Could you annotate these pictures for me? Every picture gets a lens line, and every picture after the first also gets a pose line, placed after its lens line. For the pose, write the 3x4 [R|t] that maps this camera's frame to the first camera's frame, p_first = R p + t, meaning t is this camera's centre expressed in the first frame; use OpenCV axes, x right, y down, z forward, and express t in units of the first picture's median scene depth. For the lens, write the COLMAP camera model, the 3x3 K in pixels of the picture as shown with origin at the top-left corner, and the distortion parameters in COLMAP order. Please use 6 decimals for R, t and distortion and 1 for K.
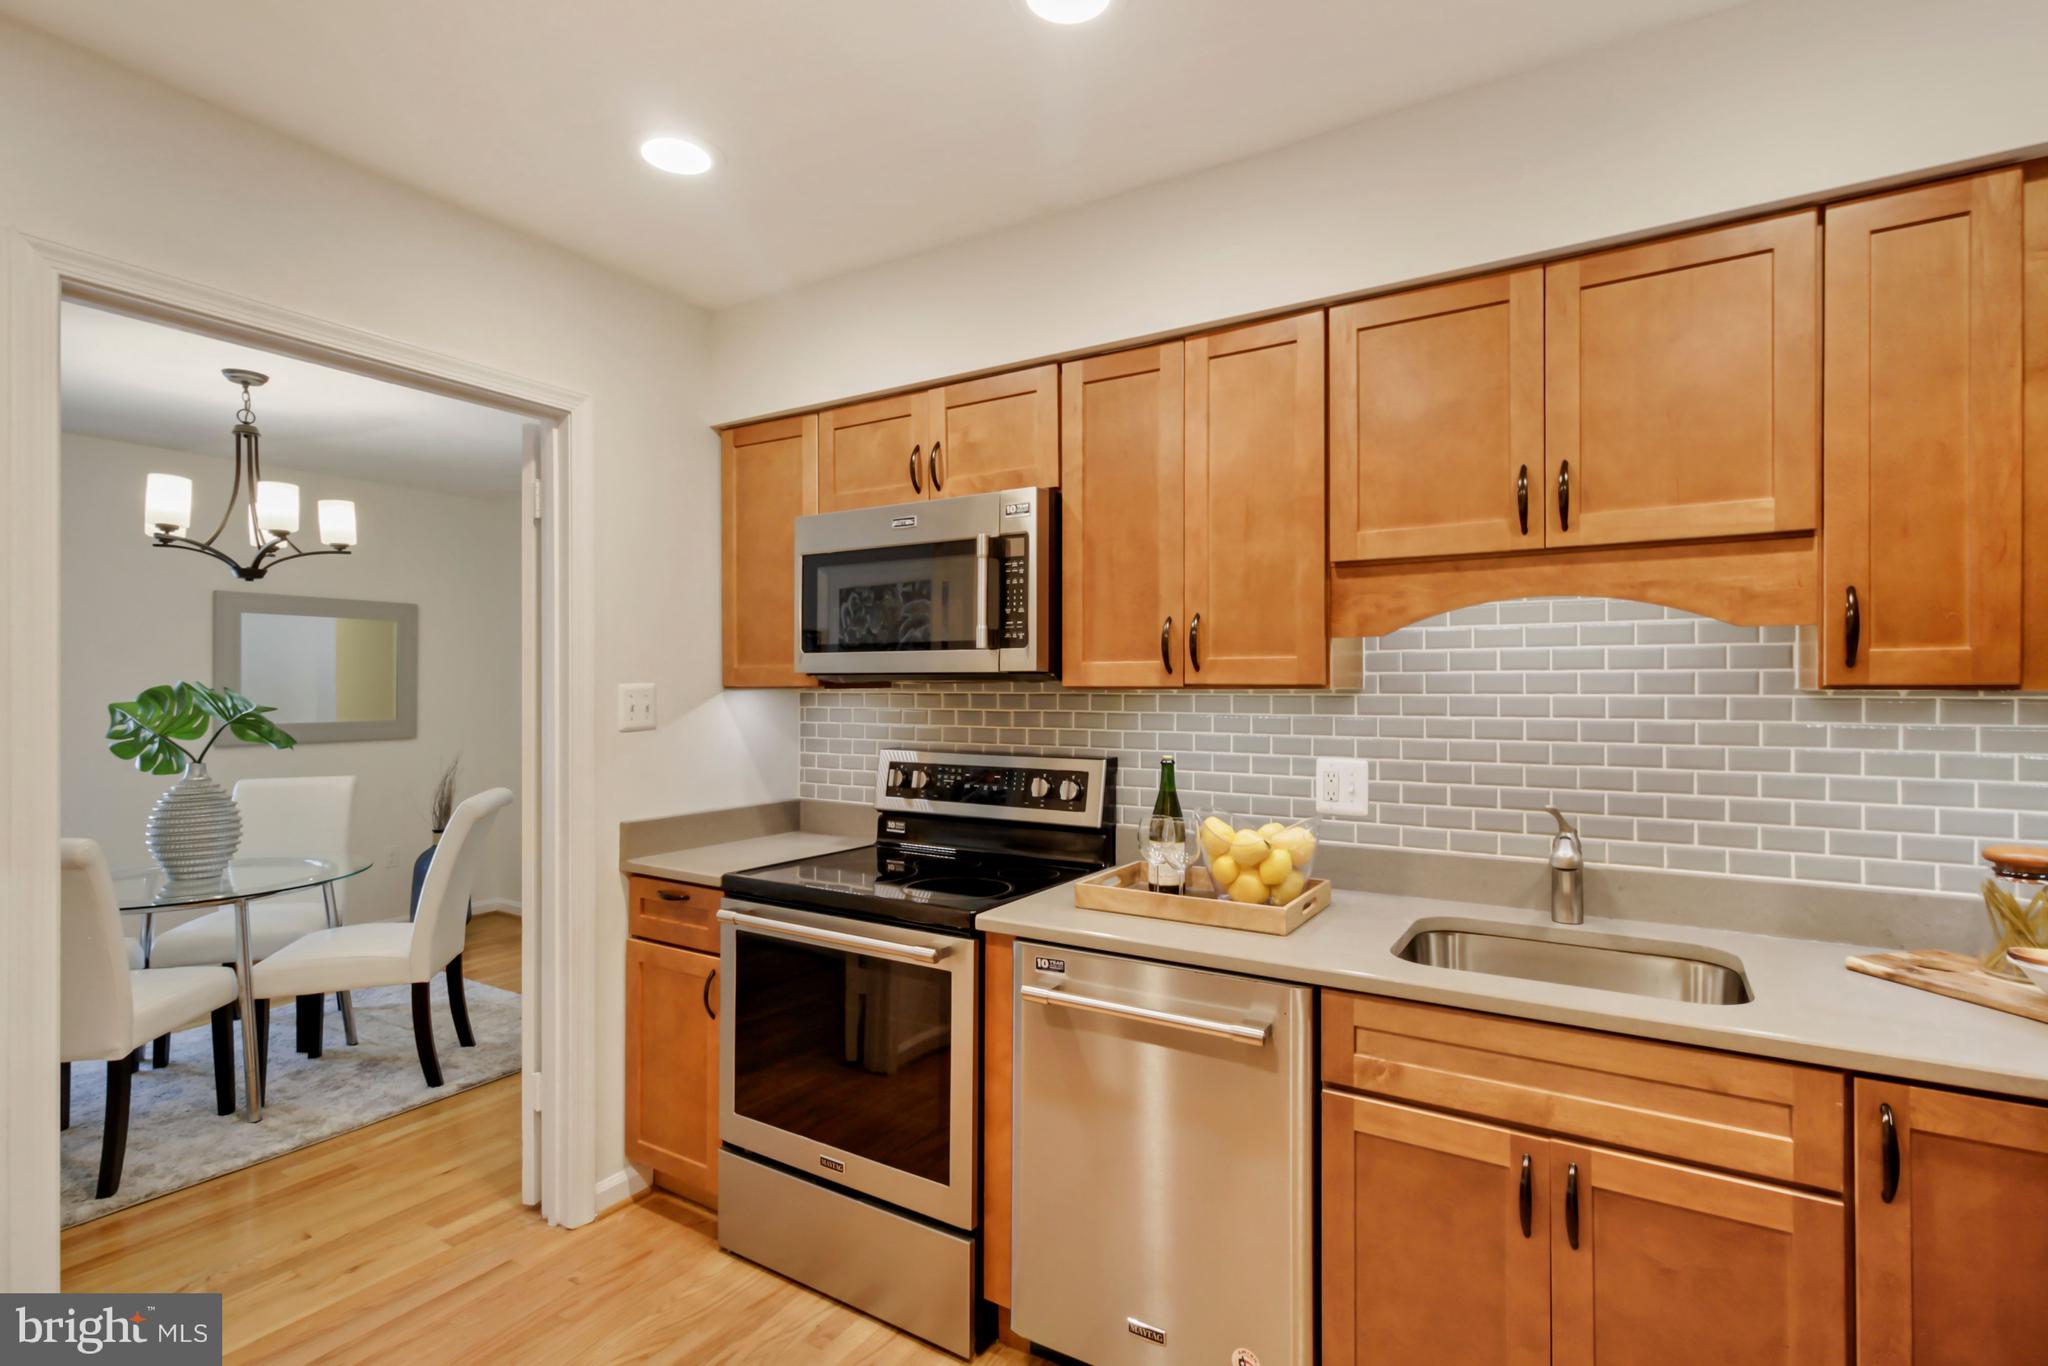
lens RADIAL K [[978.5, 0, 1044.9], [0, 978.5, 682.7], [0, 0, 1]] dist [0.004577, 0.000925]
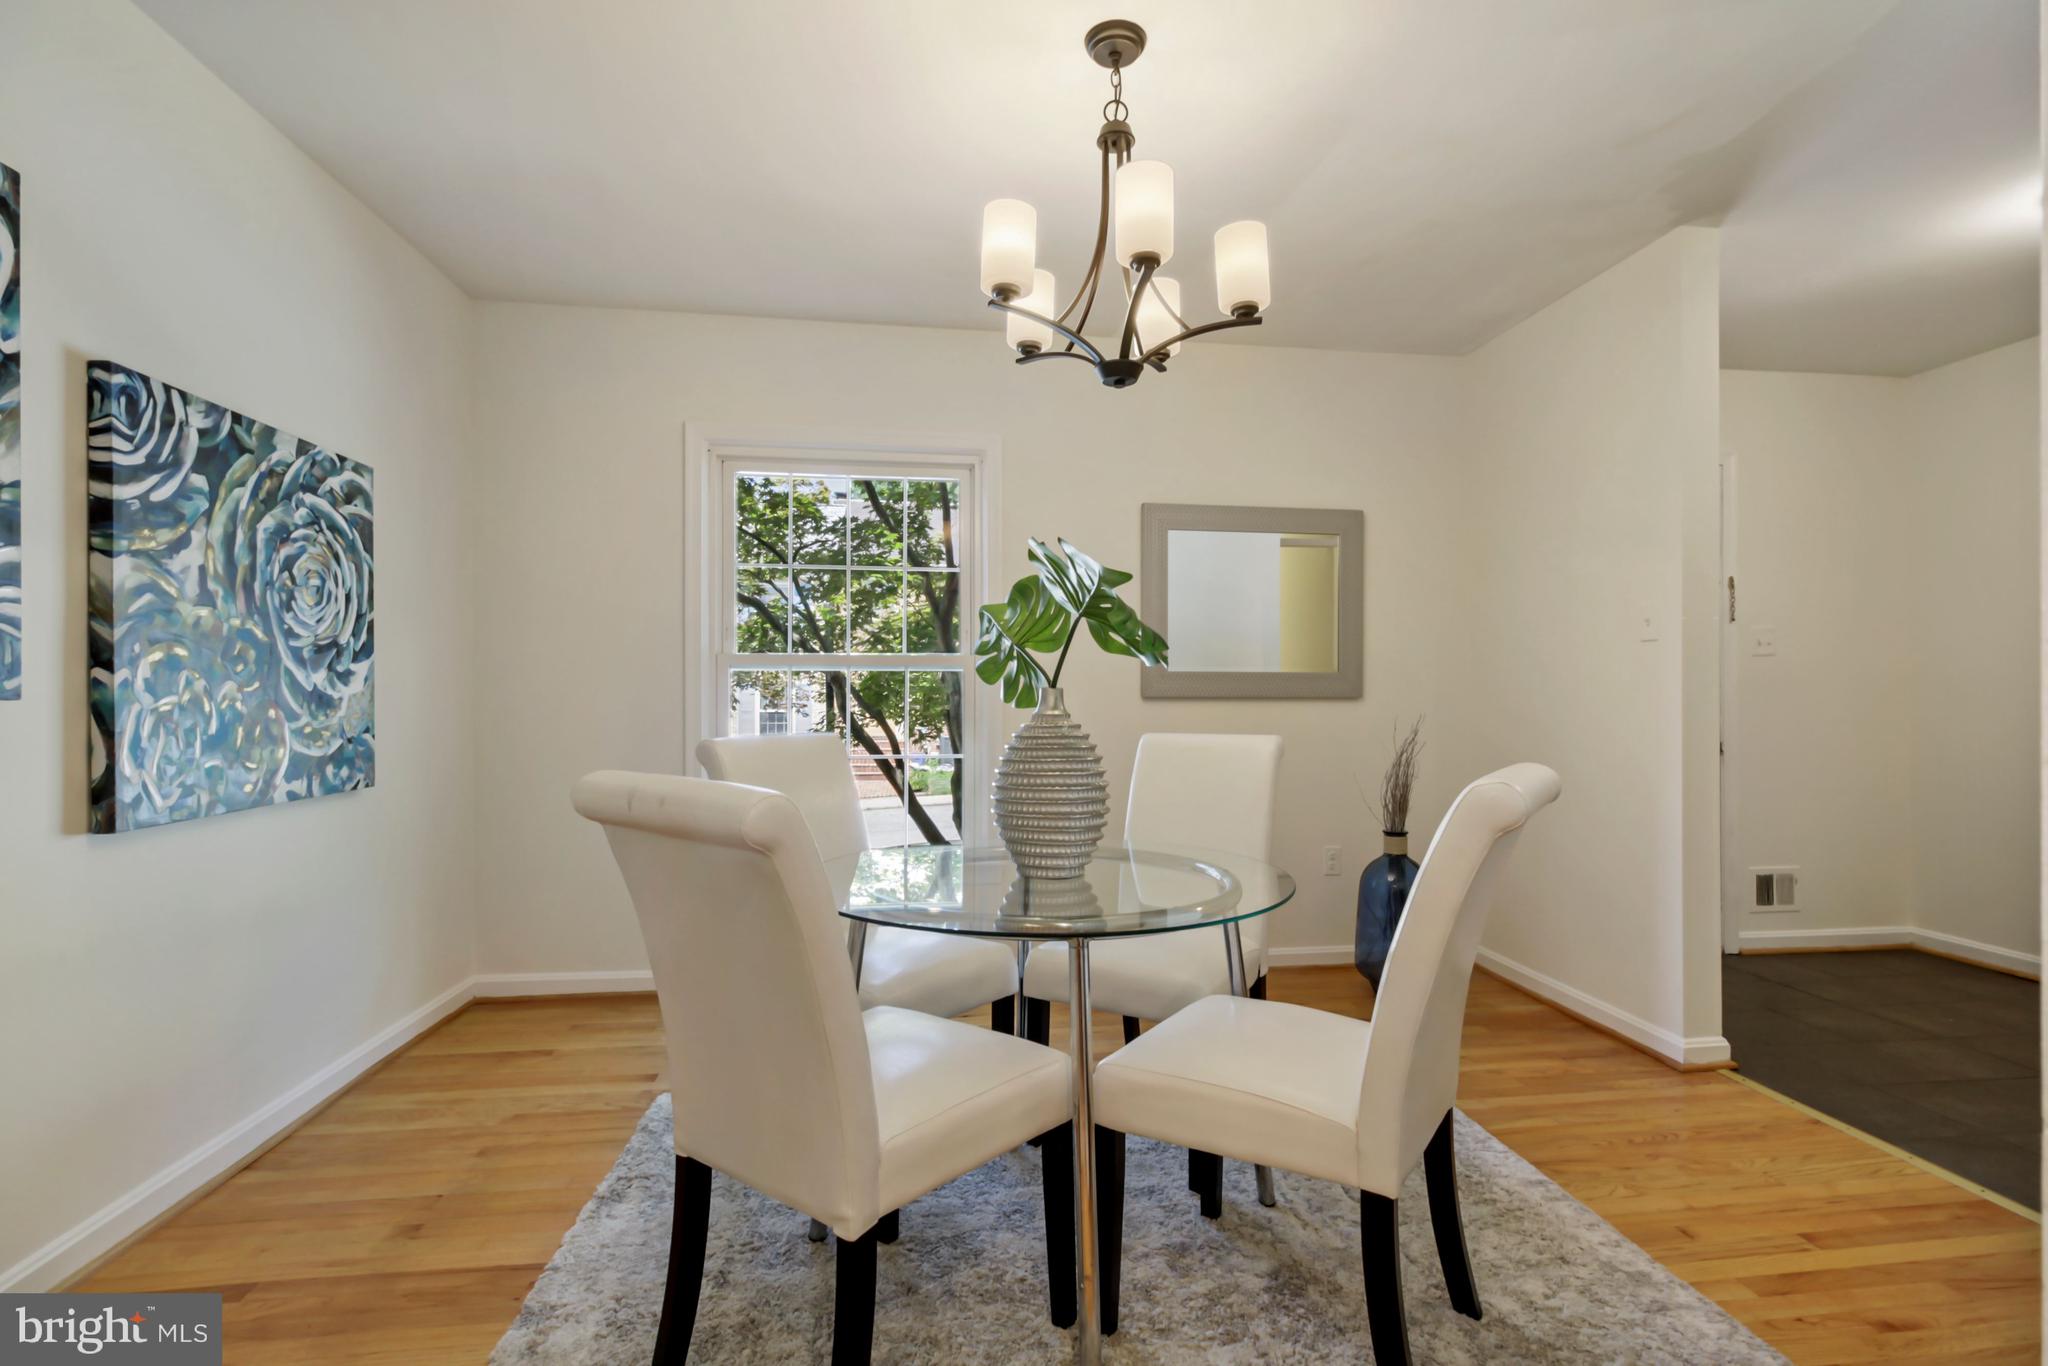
lens RADIAL K [[978.5, 0, 1038.4], [0, 978.5, 683.3], [0, 0, 1]] dist [0.004577, 0.000925]
pose [[0.632447, -0.002935, -0.774598, -0.385485], [-0.001337, 0.999987, -0.004881, 0.080024], [0.774603, 0.004122, 0.632435, 0.592903]]
